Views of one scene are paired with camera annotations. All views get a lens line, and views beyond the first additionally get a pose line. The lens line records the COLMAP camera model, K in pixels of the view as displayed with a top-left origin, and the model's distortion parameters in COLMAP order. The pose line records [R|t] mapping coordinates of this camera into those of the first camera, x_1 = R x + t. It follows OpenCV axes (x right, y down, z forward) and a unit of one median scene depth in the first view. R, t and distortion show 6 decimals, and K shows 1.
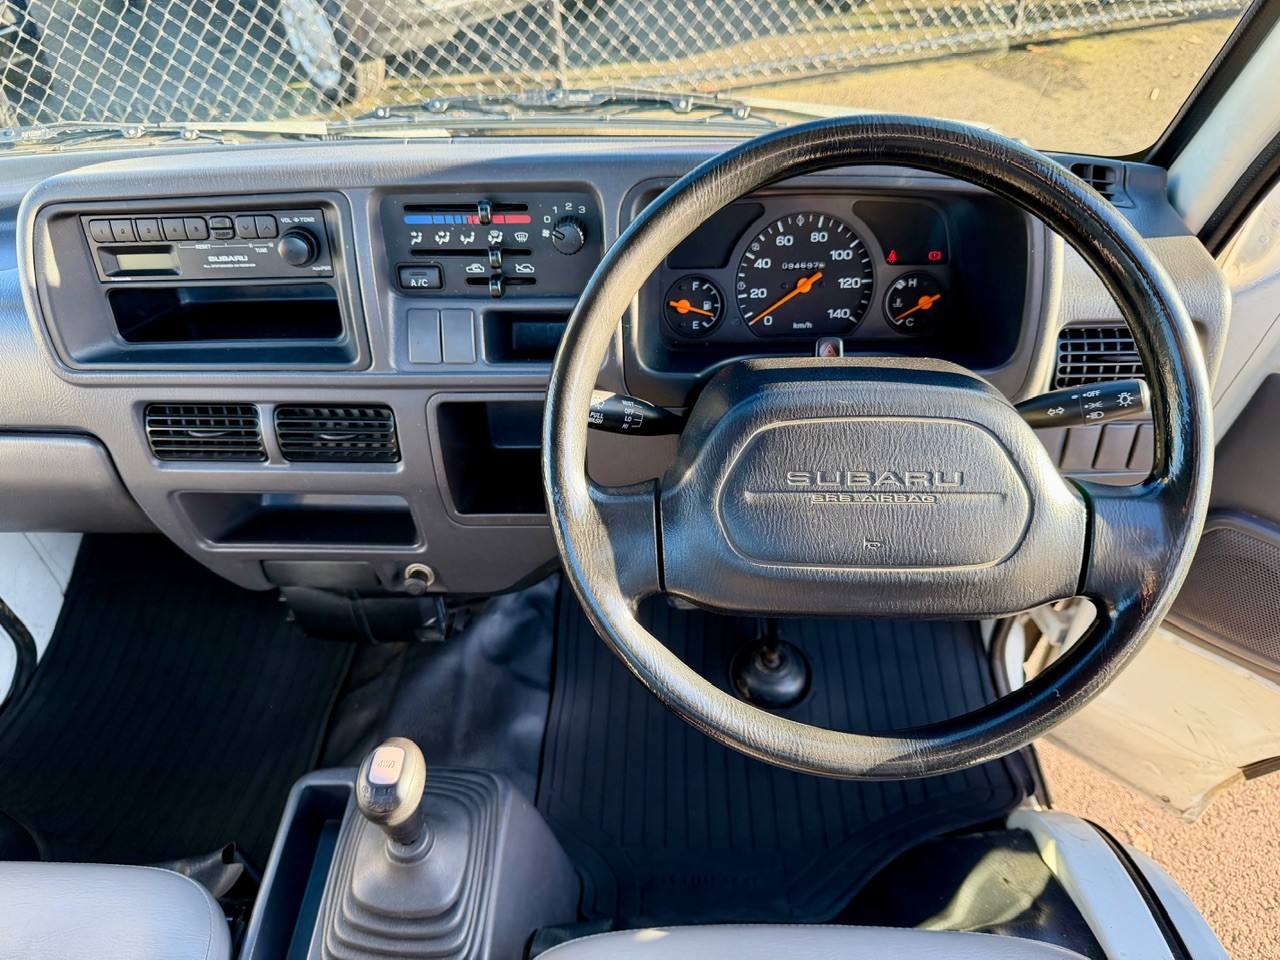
lens RADIAL K [[908.1, 0, 628.6], [0, 908.1, 484.3], [0, 0, 1]] dist [0.090015, -0.173118]
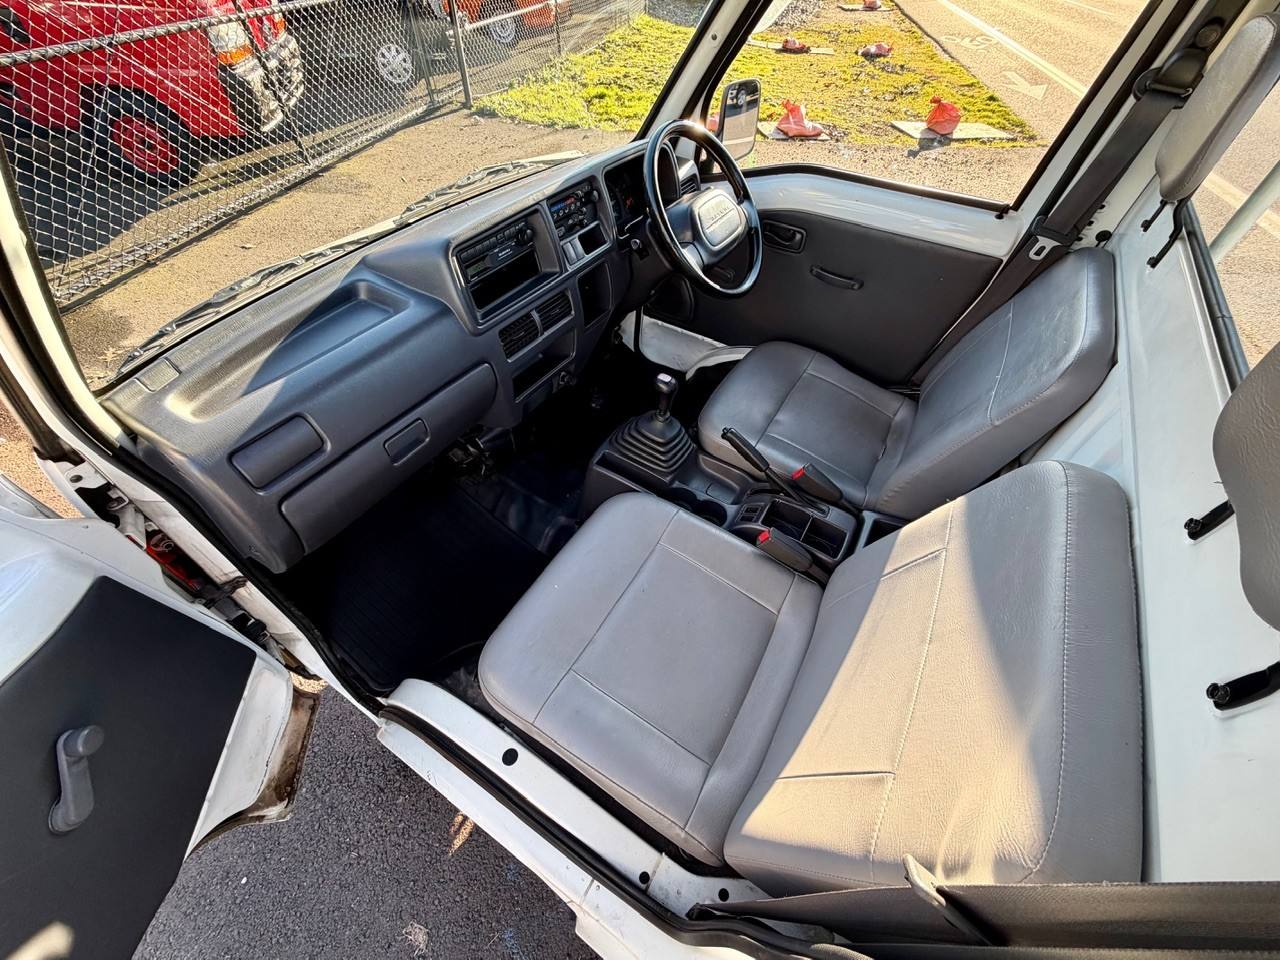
lens RADIAL K [[509.8, 0, 639.4], [0, 509.8, 475.3], [0, 0, 1]] dist [-0.000638, -0.000395]
pose [[0.484312, -0.614472, 0.622789, -1.323337], [0.554486, 0.766203, 0.324775, -0.030402], [-0.676748, 0.188035, 0.711797, -0.080990]]
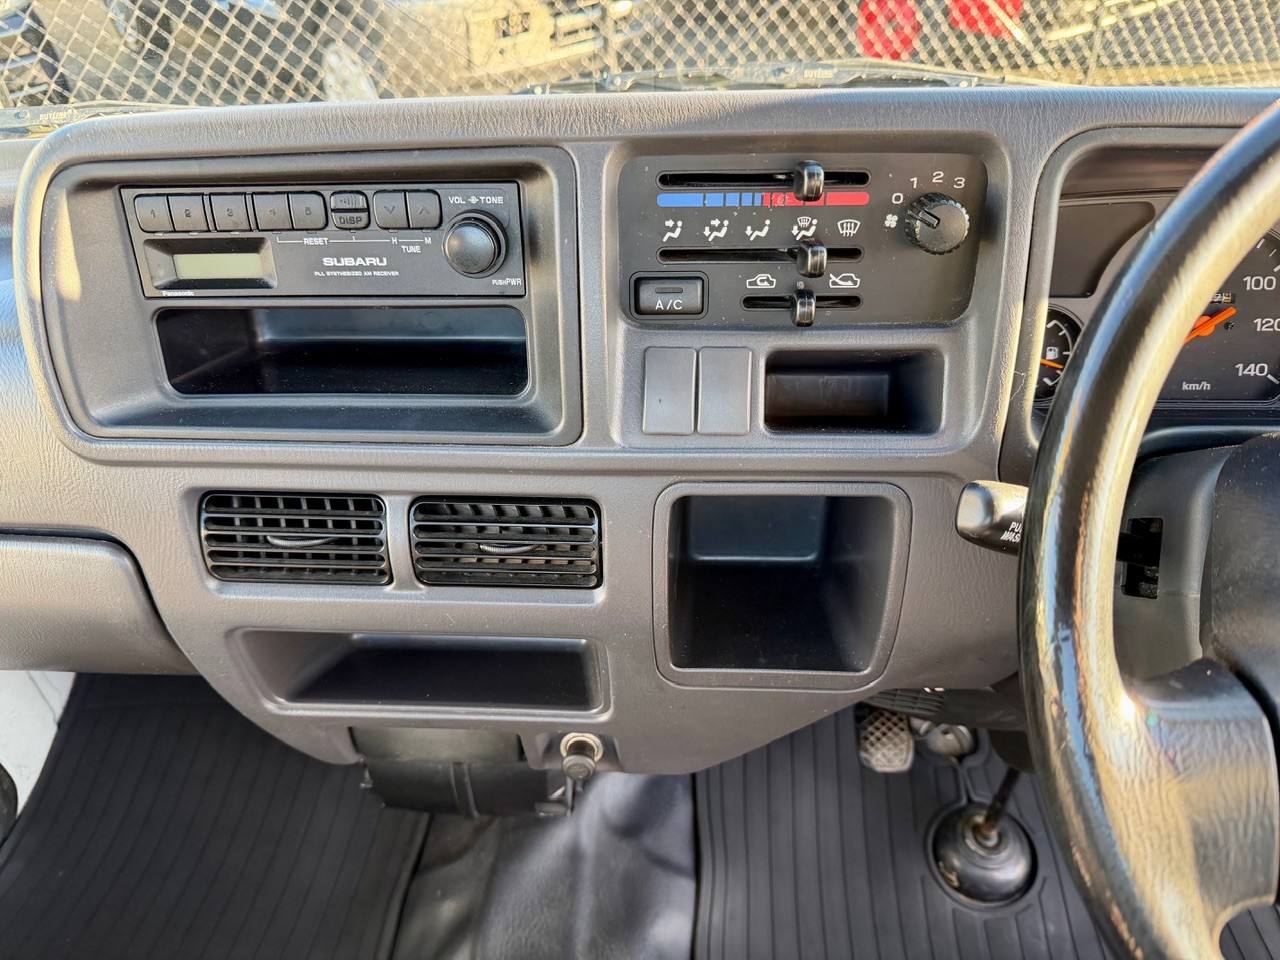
lens RADIAL K [[908.1, 0, 628.6], [0, 908.1, 484.3], [0, 0, 1]] dist [0.090015, -0.173118]
pose [[0.999898, 0.014019, -0.002796, -0.224332], [-0.014206, 0.996261, -0.085217, -0.042516], [0.001591, 0.085248, 0.996358, 0.358295]]
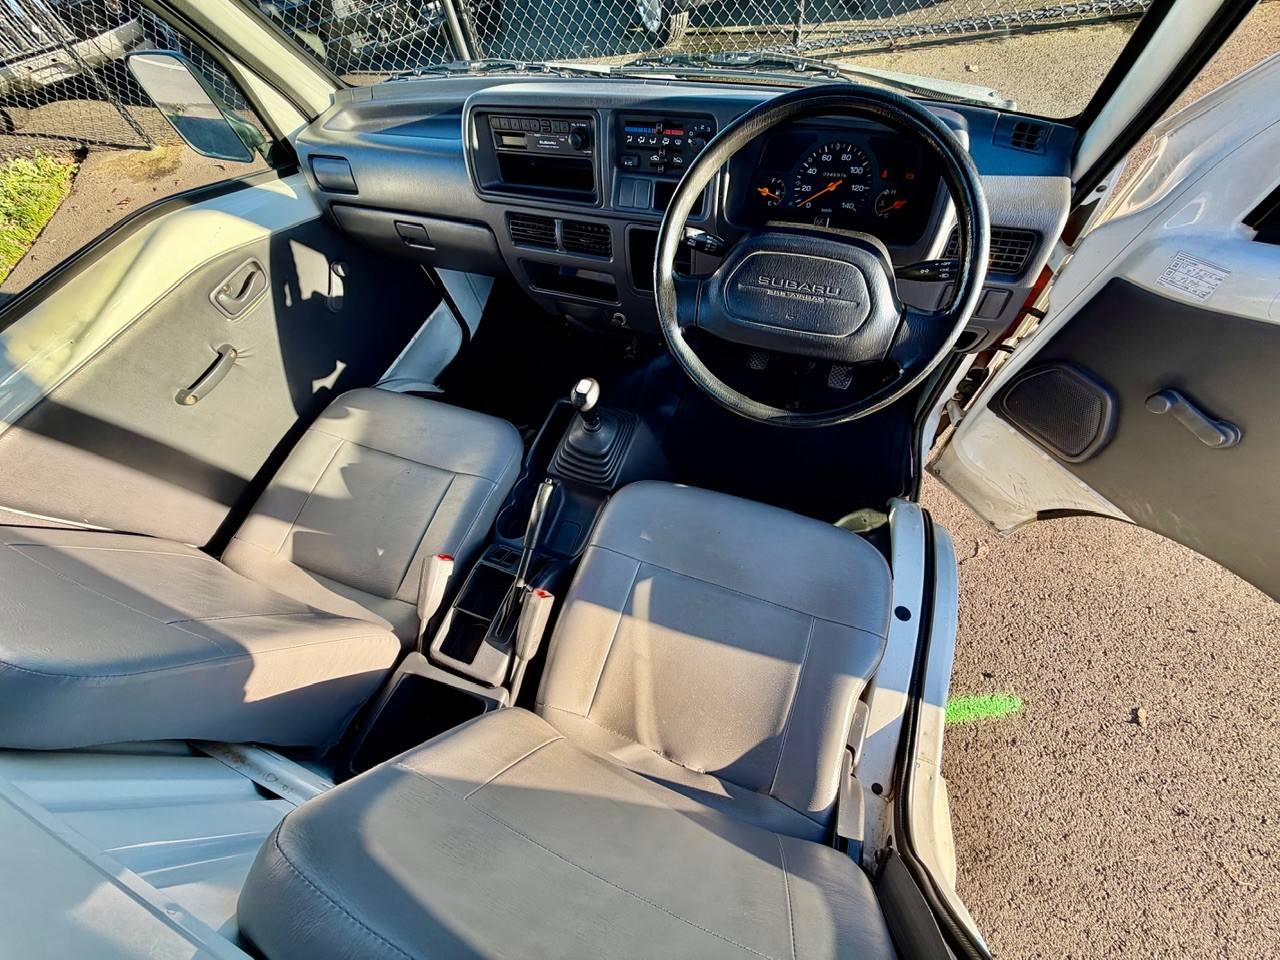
lens RADIAL K [[508.3, 0, 633.7], [0, 508.3, 475.1], [0, 0, 1]] dist [-0.000978, -0.000136]
pose [[0.942075, 0.240092, -0.234202, 0.198871], [-0.156558, 0.932313, 0.326008, 0.054805], [0.296622, -0.270458, 0.915897, -0.220160]]
